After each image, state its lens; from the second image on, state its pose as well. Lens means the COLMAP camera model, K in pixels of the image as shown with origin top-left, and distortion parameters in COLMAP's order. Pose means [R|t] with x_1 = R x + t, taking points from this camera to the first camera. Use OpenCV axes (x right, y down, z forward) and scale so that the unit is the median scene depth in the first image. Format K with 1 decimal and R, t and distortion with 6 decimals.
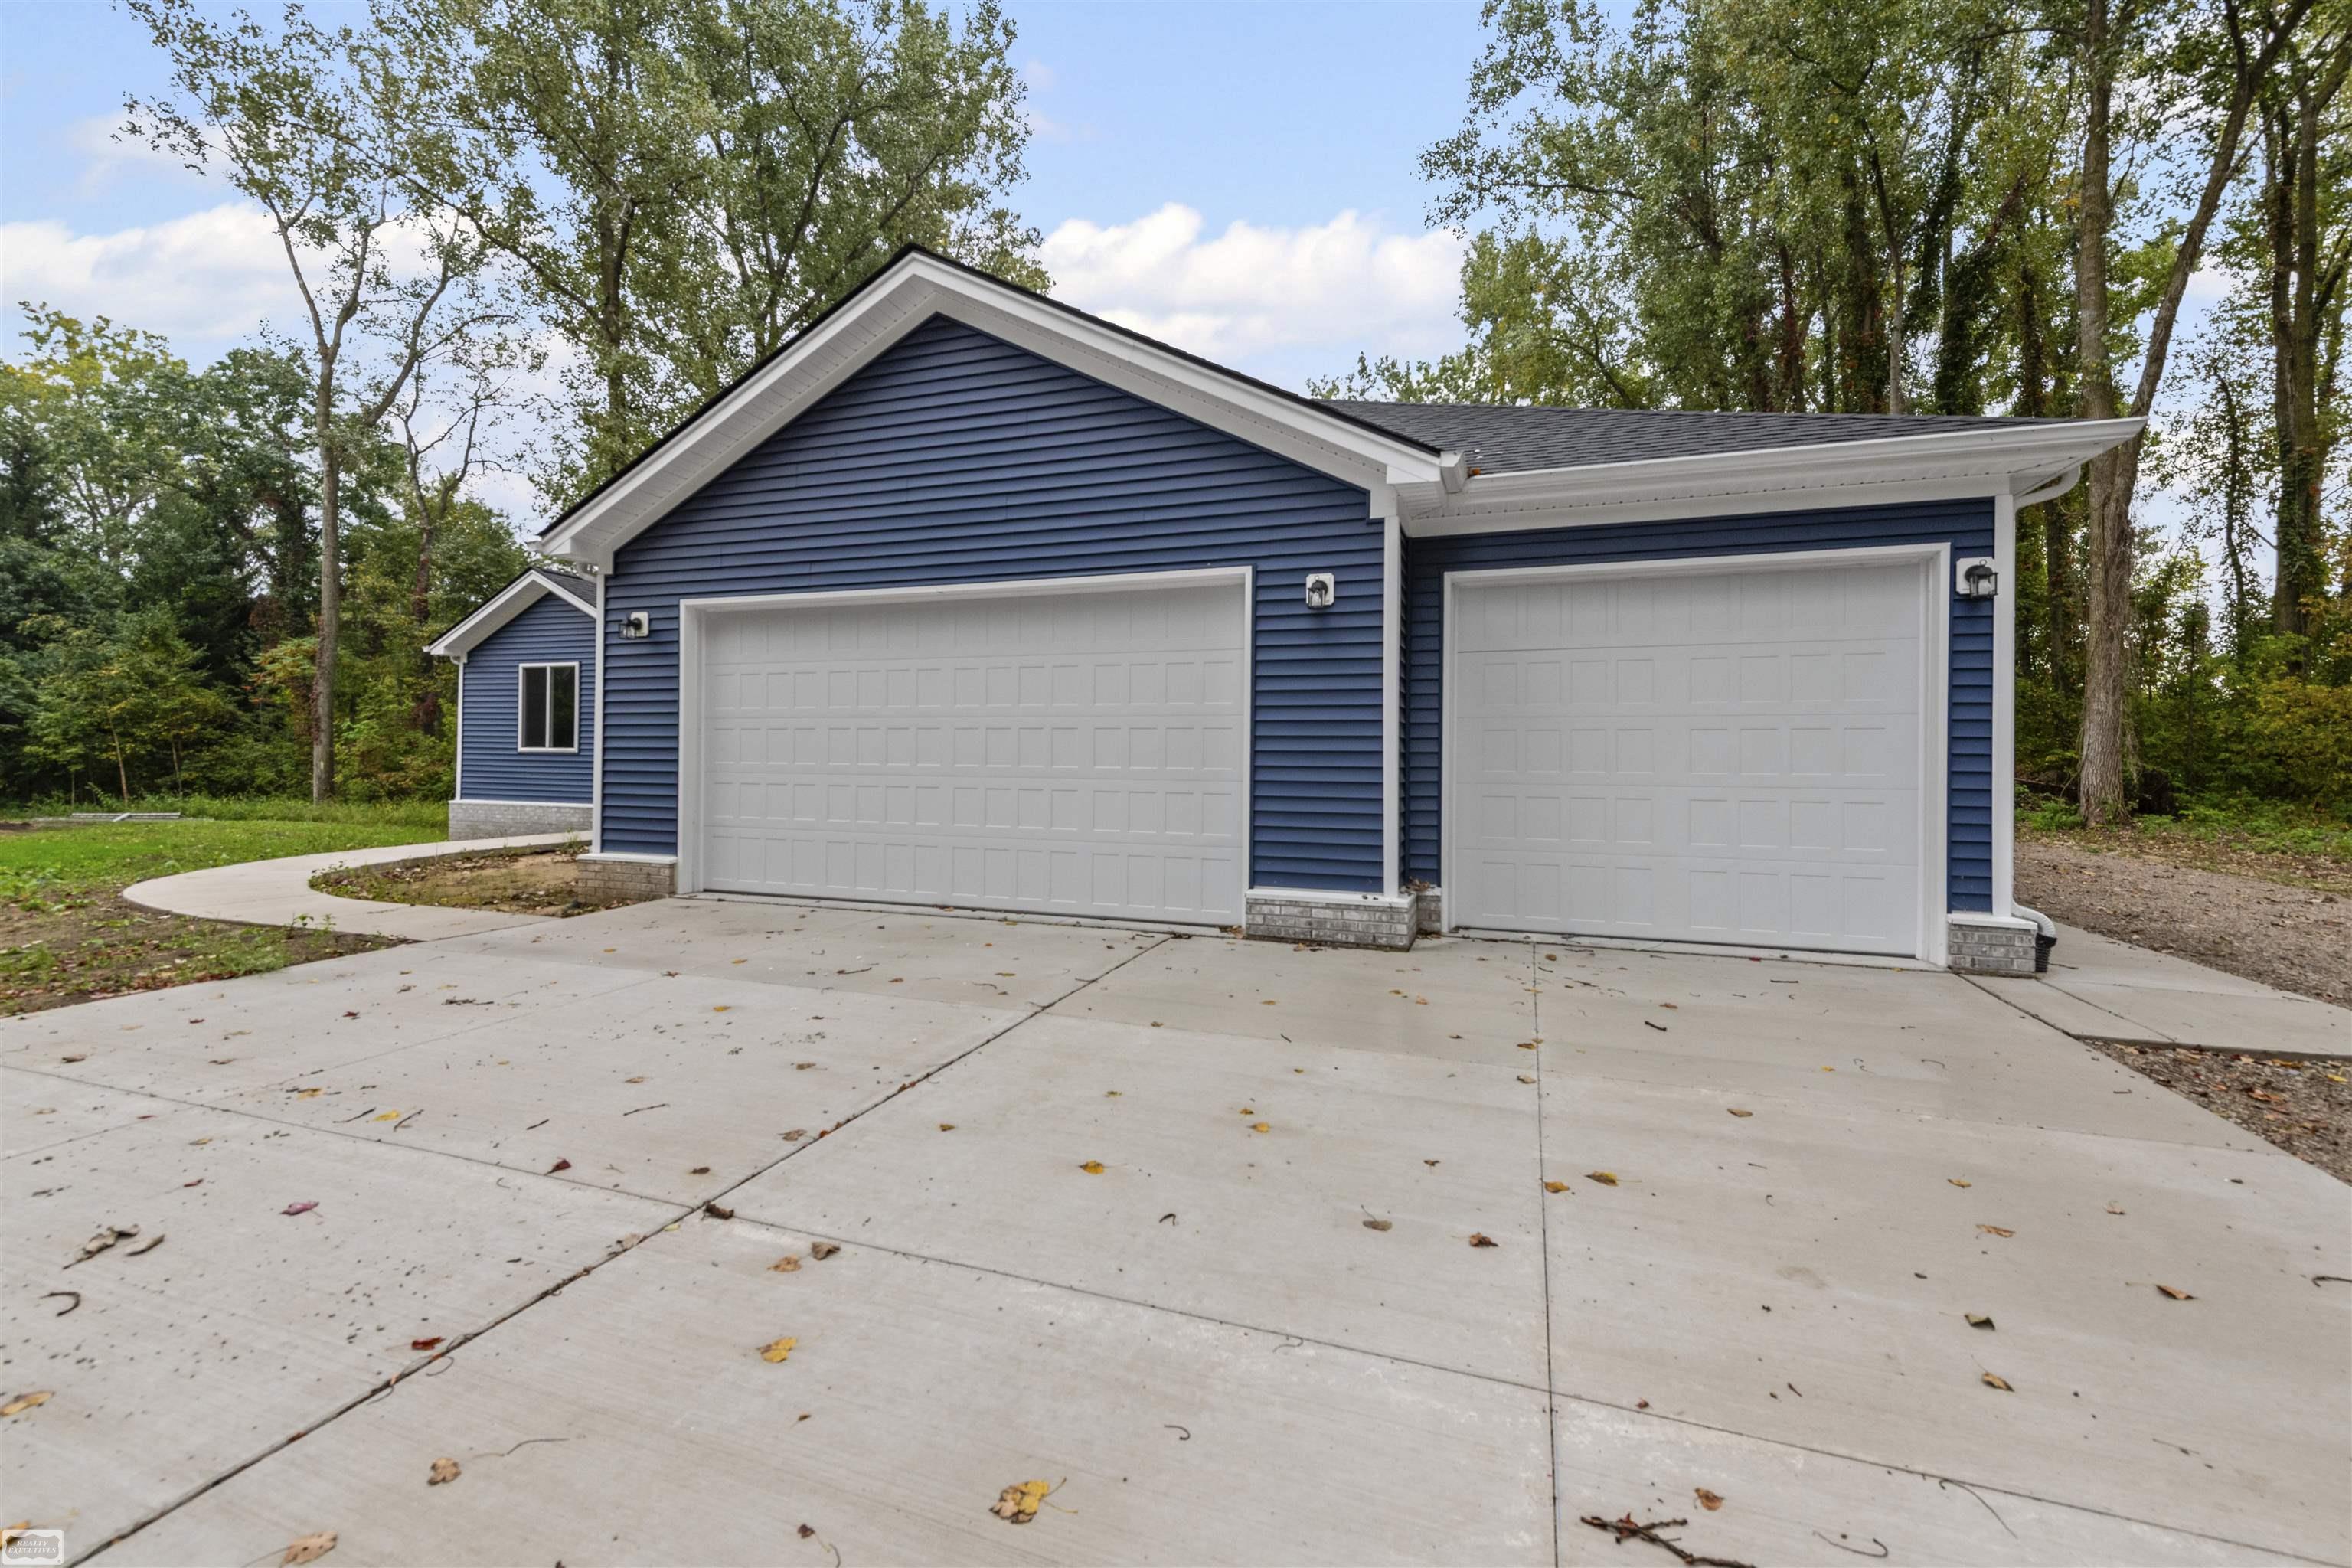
lens RADIAL K [[949.4, 0, 1175.0], [0, 949.4, 738.9], [0, 0, 1]] dist [0.027339, 0.000030]
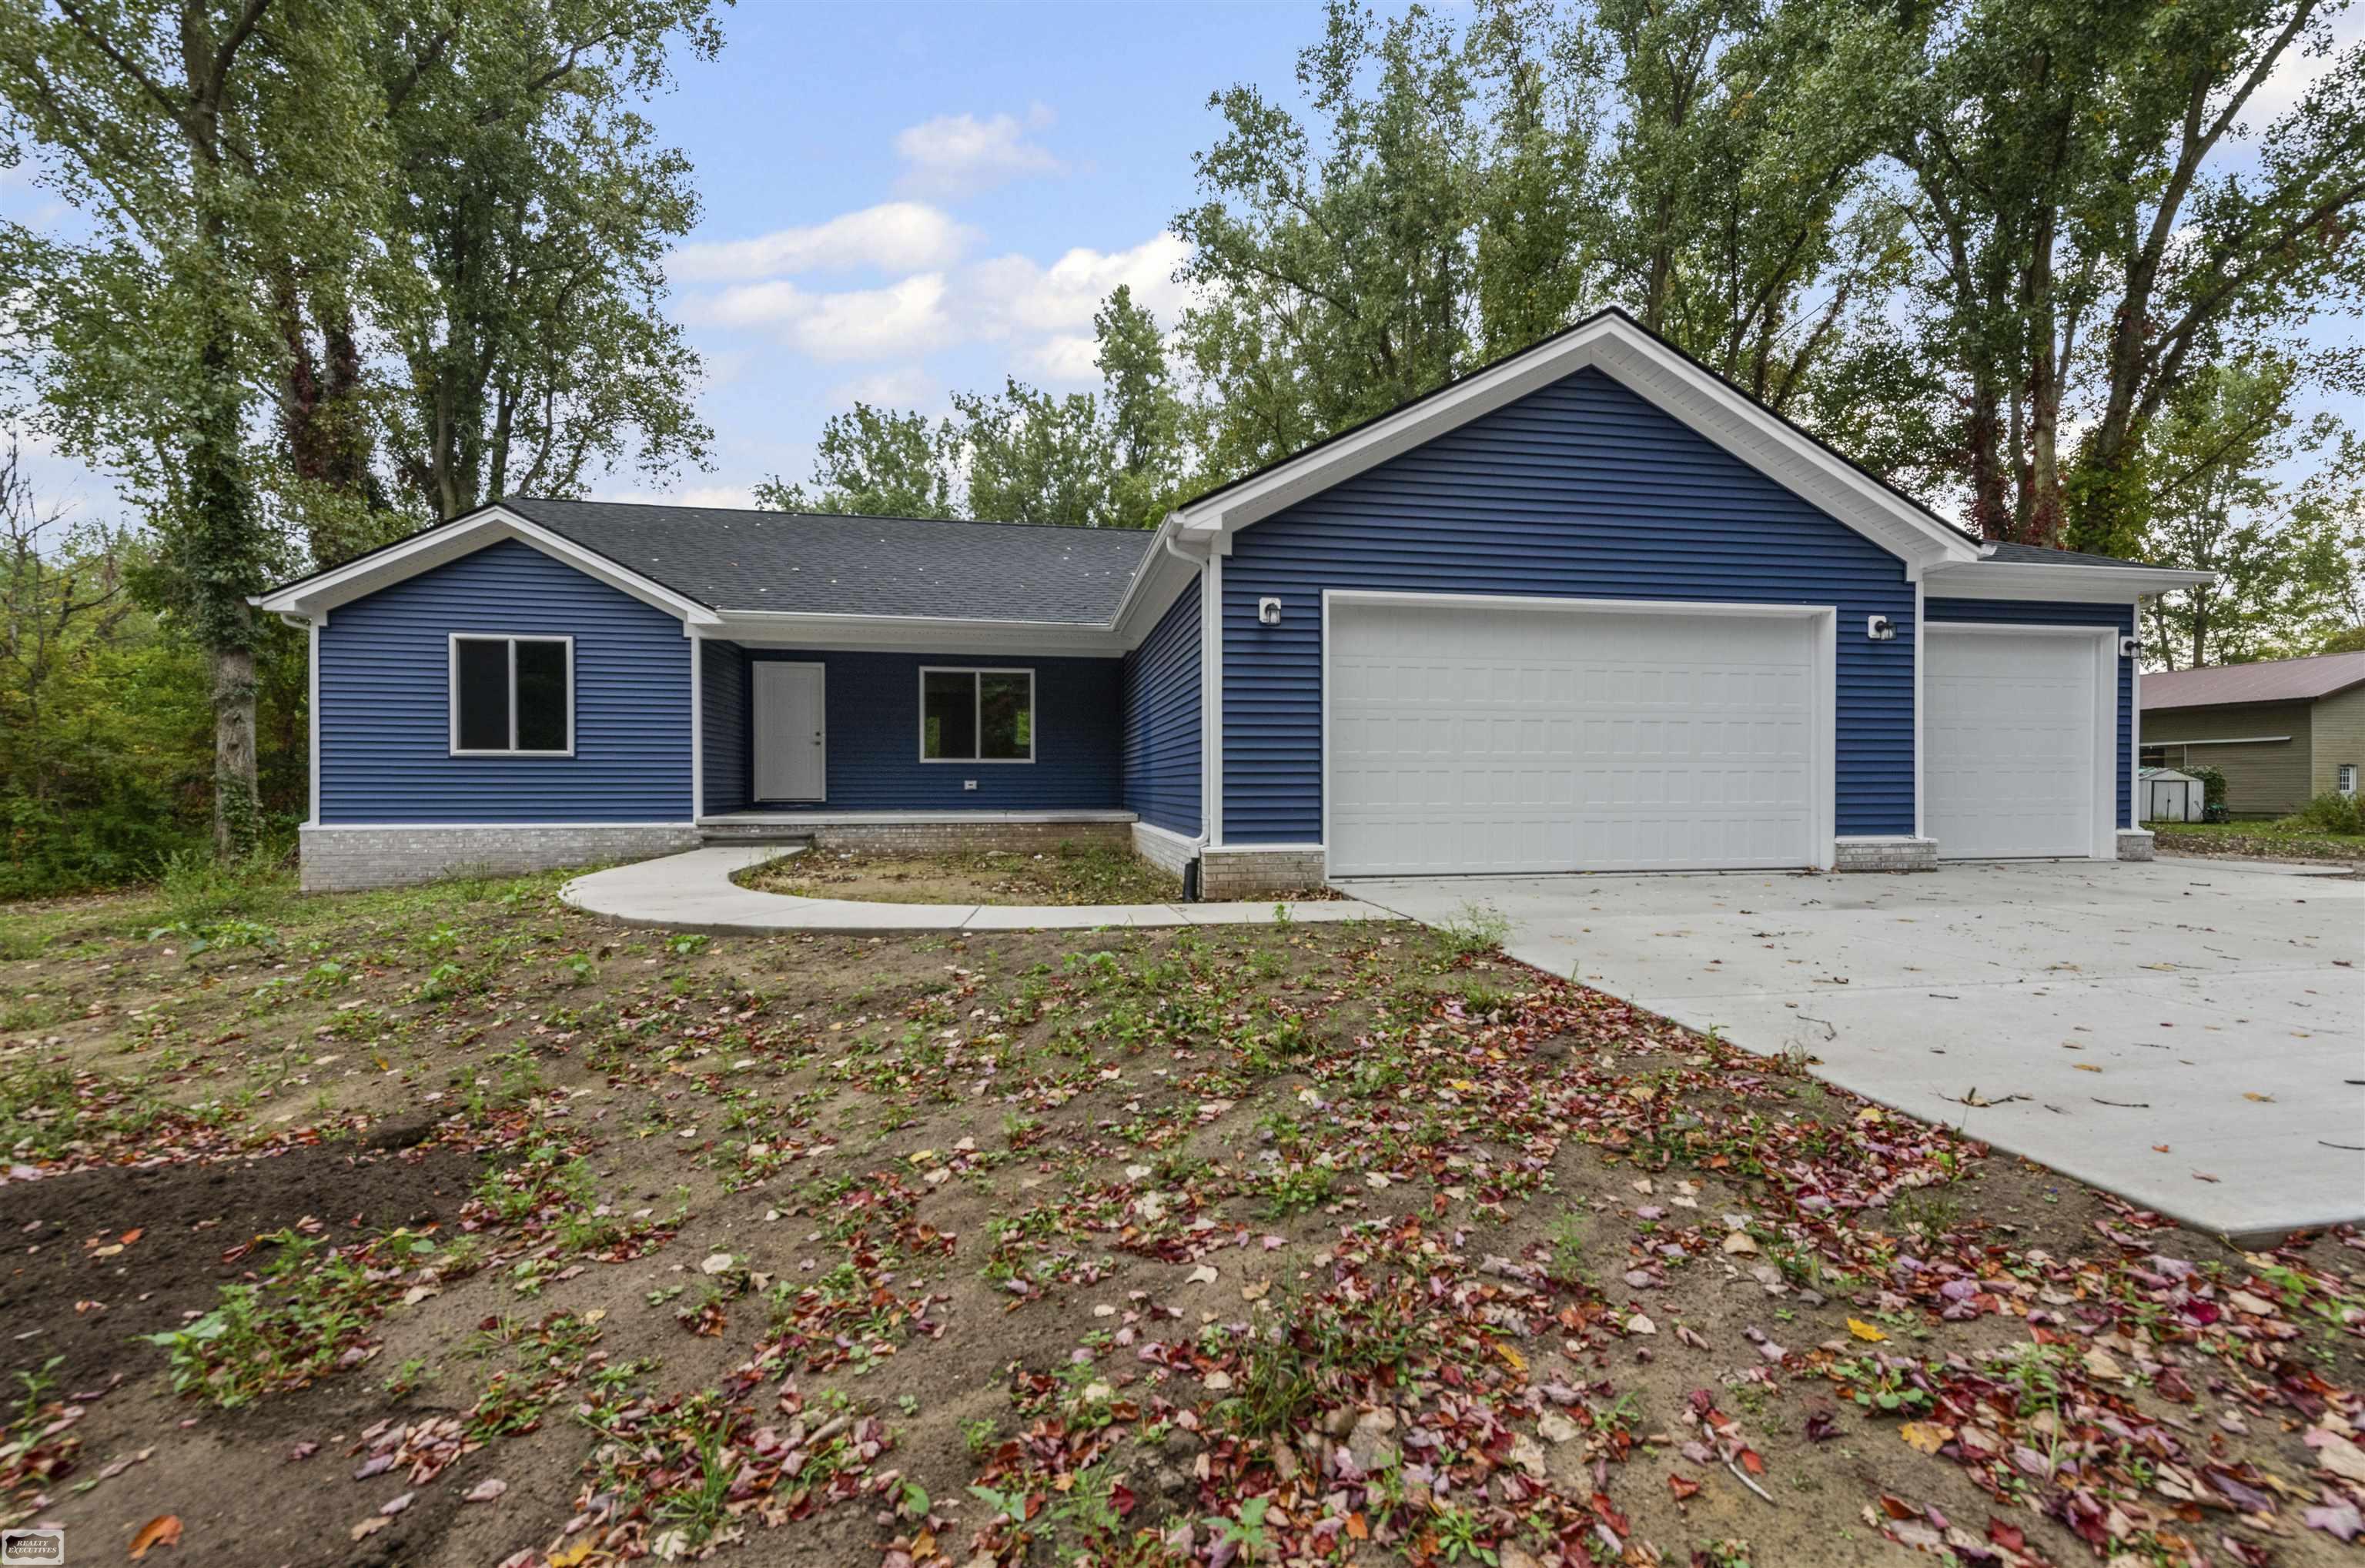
lens RADIAL K [[939.2, 0, 1186.4], [0, 939.2, 792.2], [0, 0, 1]] dist [0.016686, -0.000036]
pose [[0.868123, -0.015465, 0.496108, -1.204688], [-0.000832, 0.999468, 0.032611, 0.037800], [-0.496348, -0.028724, 0.867648, 0.220986]]
